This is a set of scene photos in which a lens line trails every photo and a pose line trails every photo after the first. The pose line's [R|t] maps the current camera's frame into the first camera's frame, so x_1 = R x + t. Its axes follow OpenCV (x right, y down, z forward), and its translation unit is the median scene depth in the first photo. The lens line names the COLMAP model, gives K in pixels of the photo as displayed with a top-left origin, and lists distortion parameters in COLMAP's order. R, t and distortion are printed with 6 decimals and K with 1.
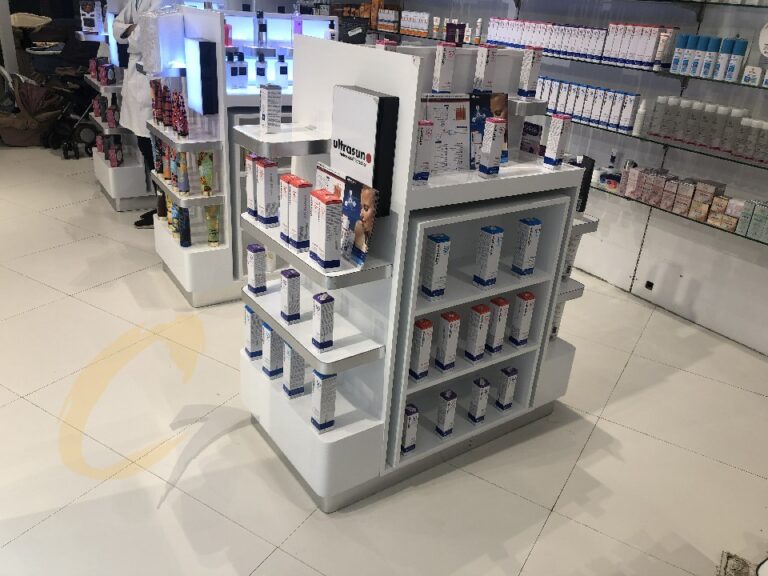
lens RADIAL K [[621.5, 0, 385.6], [0, 621.5, 291.9], [0, 0, 1]] dist [0.010685, -0.007307]
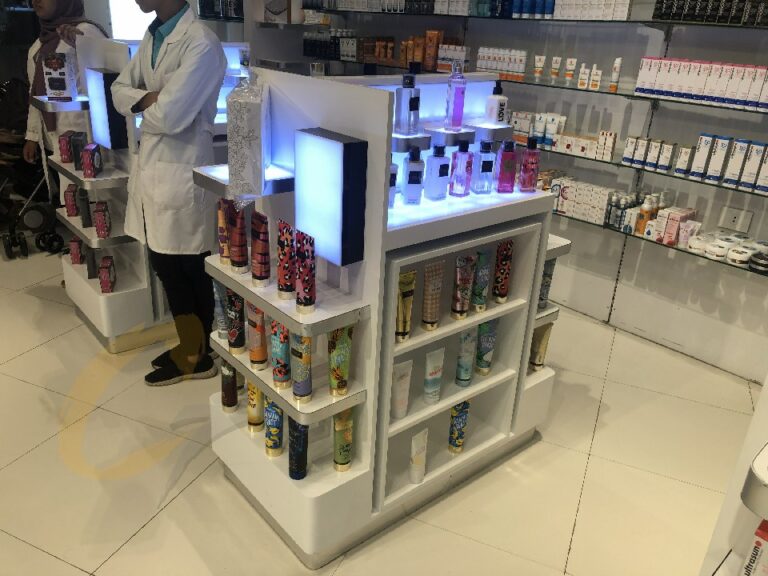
lens RADIAL K [[630.7, 0, 384.0], [0, 630.7, 288.0], [0, 0, 1]] dist [0.006720, 0.008411]
pose [[0.991411, -0.074384, 0.107565, -0.341928], [0.077608, 0.996643, -0.026091, -0.266326], [-0.105264, 0.034215, 0.993856, 0.465353]]
